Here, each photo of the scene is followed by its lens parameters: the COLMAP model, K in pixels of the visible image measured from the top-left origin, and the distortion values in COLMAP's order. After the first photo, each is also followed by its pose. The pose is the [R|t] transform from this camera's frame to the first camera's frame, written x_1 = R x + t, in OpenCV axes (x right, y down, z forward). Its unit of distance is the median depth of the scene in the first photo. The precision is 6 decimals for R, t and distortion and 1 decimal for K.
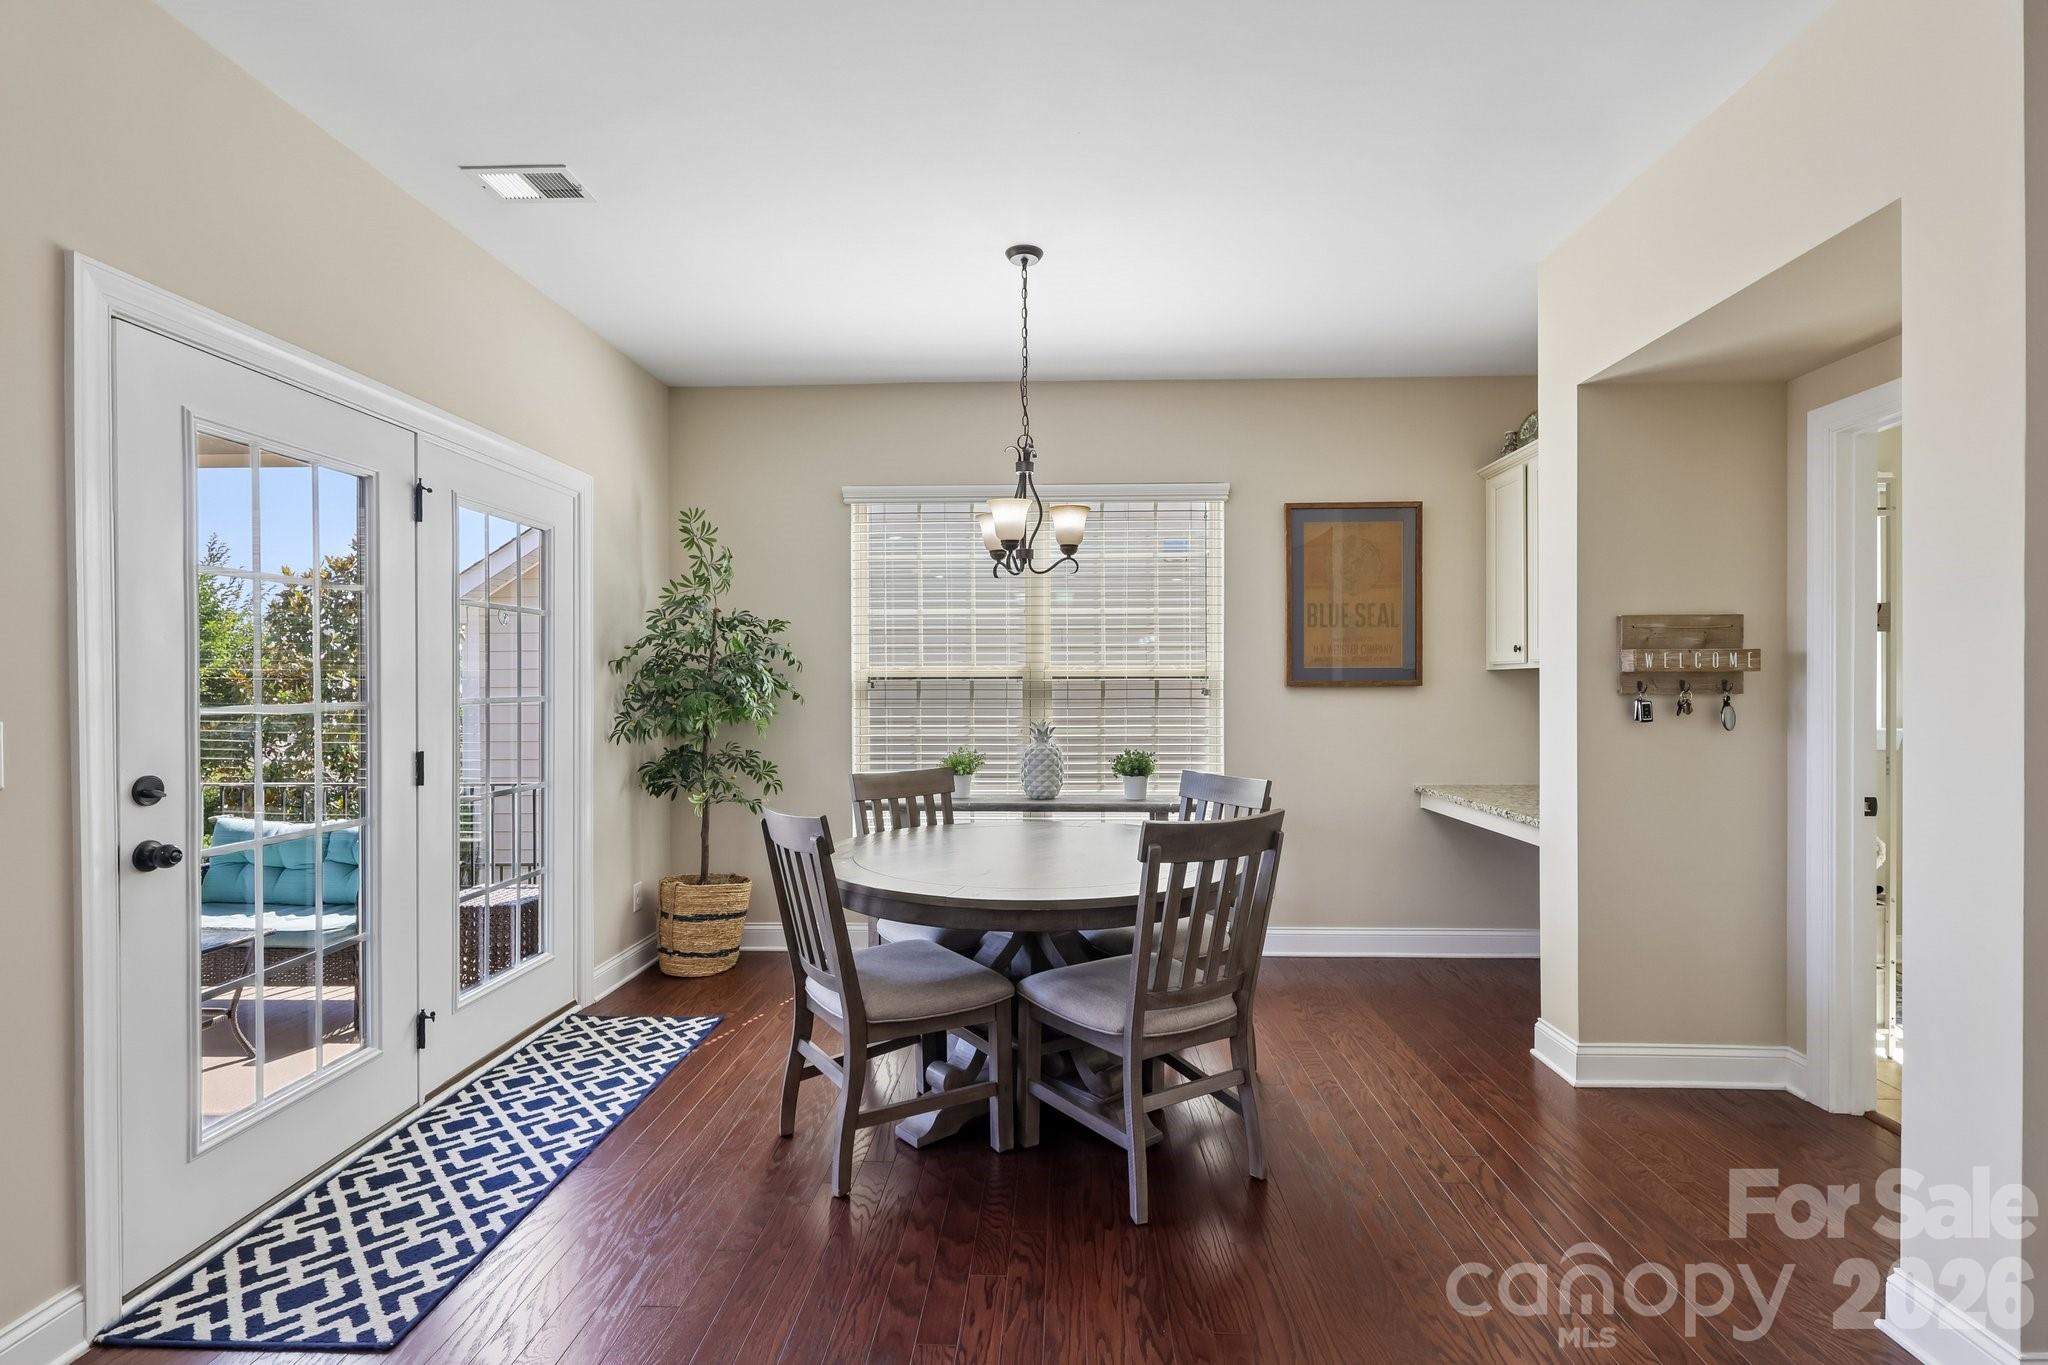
lens RADIAL K [[954.2, 0, 1022.1], [0, 954.2, 685.2], [0, 0, 1]] dist [0.002162, 0.000215]
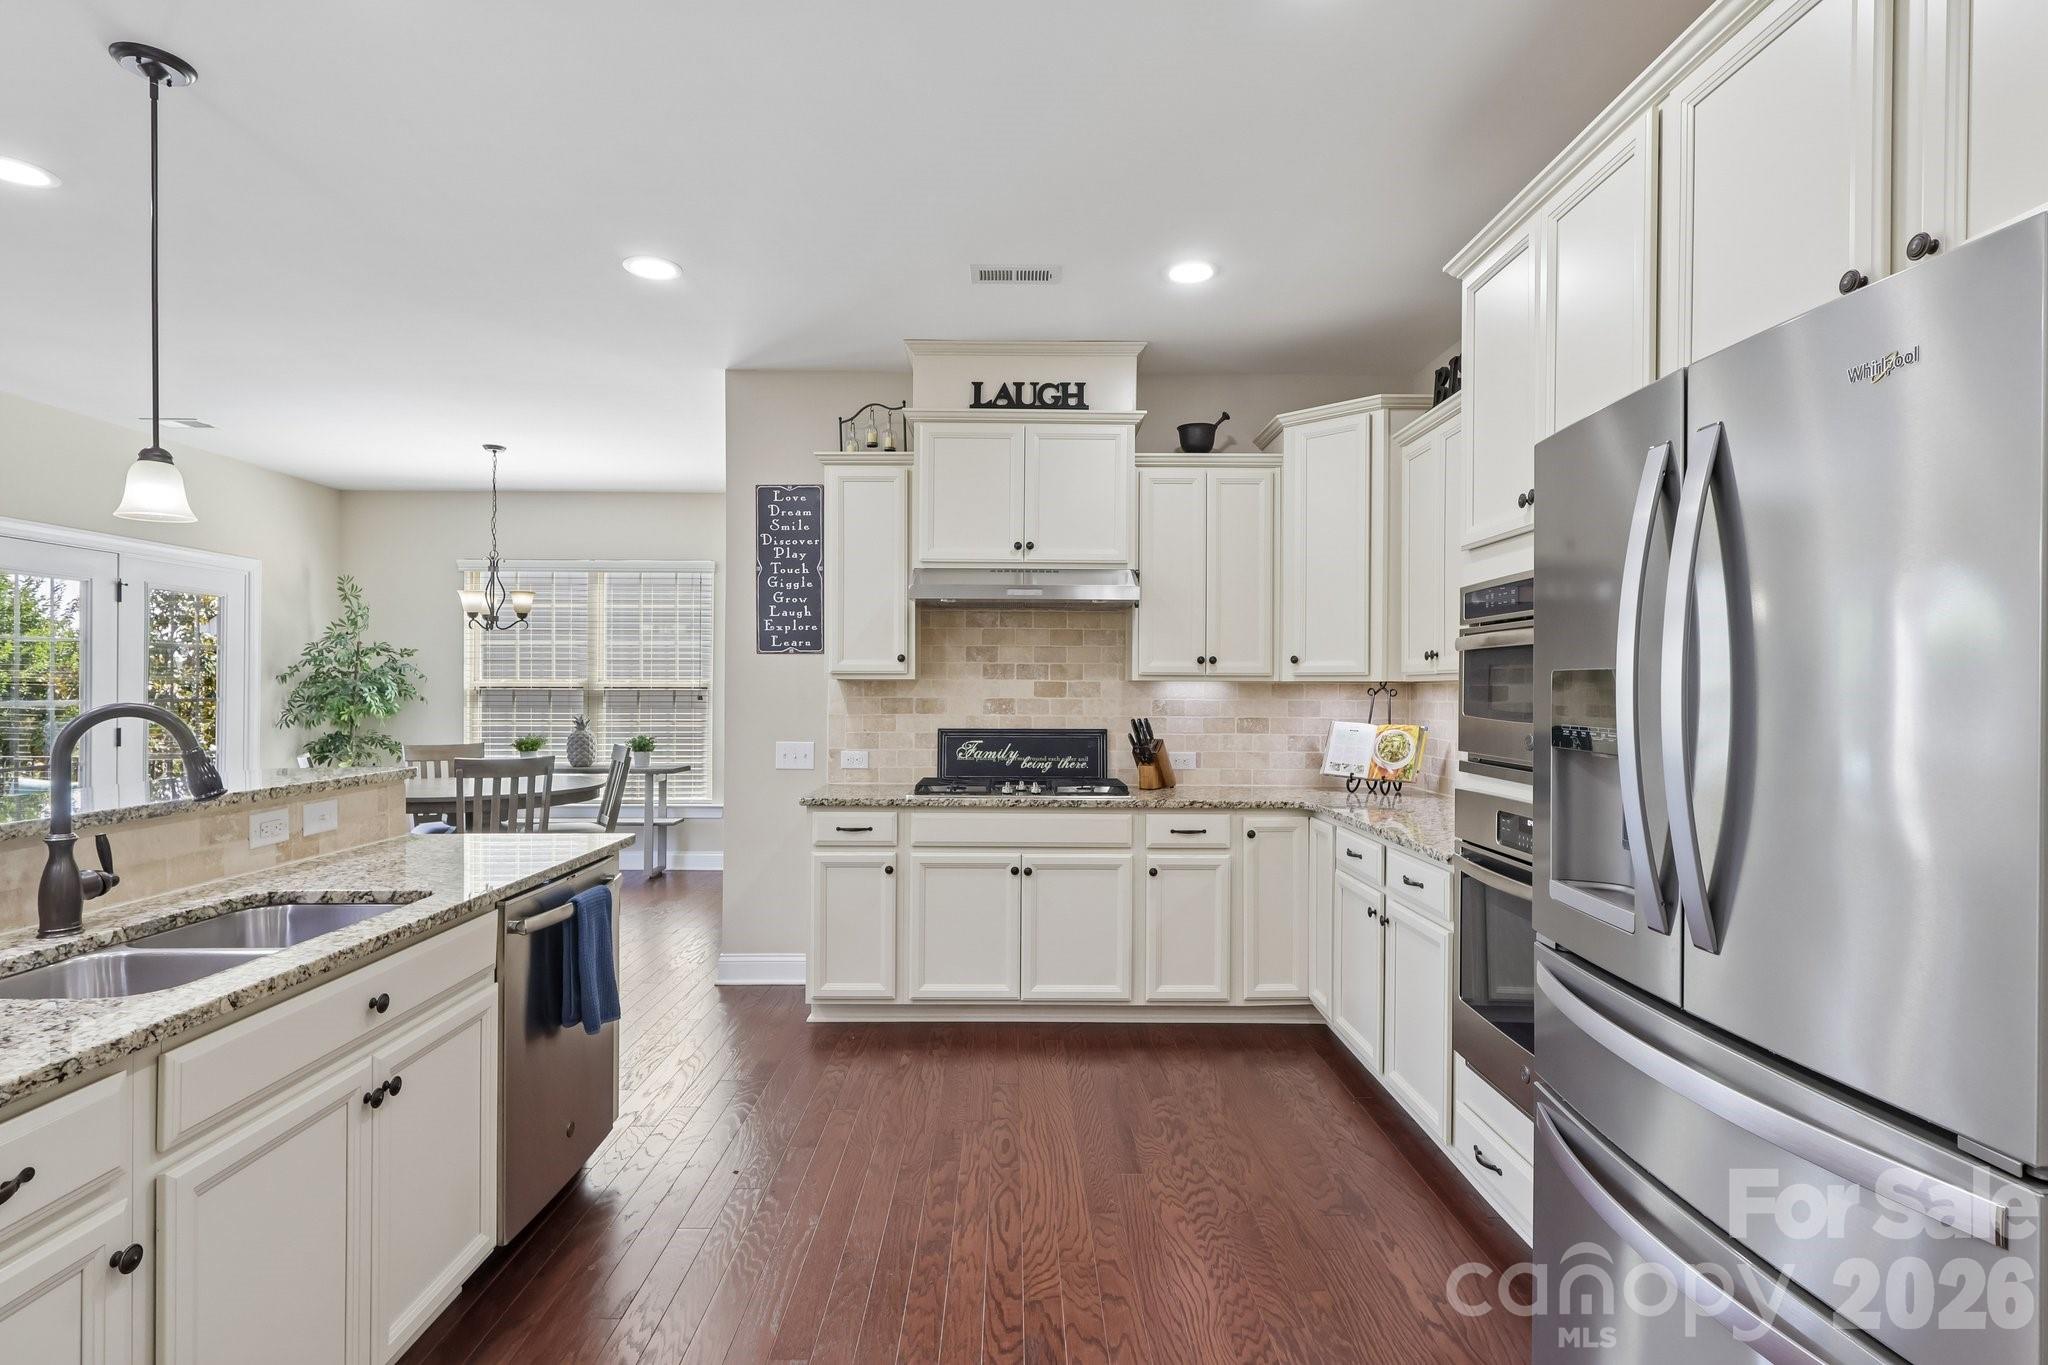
lens RADIAL K [[1016.3, 0, 1026.9], [0, 1016.3, 689.4], [0, 0, 1]] dist [-0.000093, -0.000262]
pose [[0.998122, 0.007691, 0.060779, 0.648381], [-0.007607, 0.999970, -0.001605, -0.009136], [-0.060790, 0.001140, 0.998150, -0.689655]]
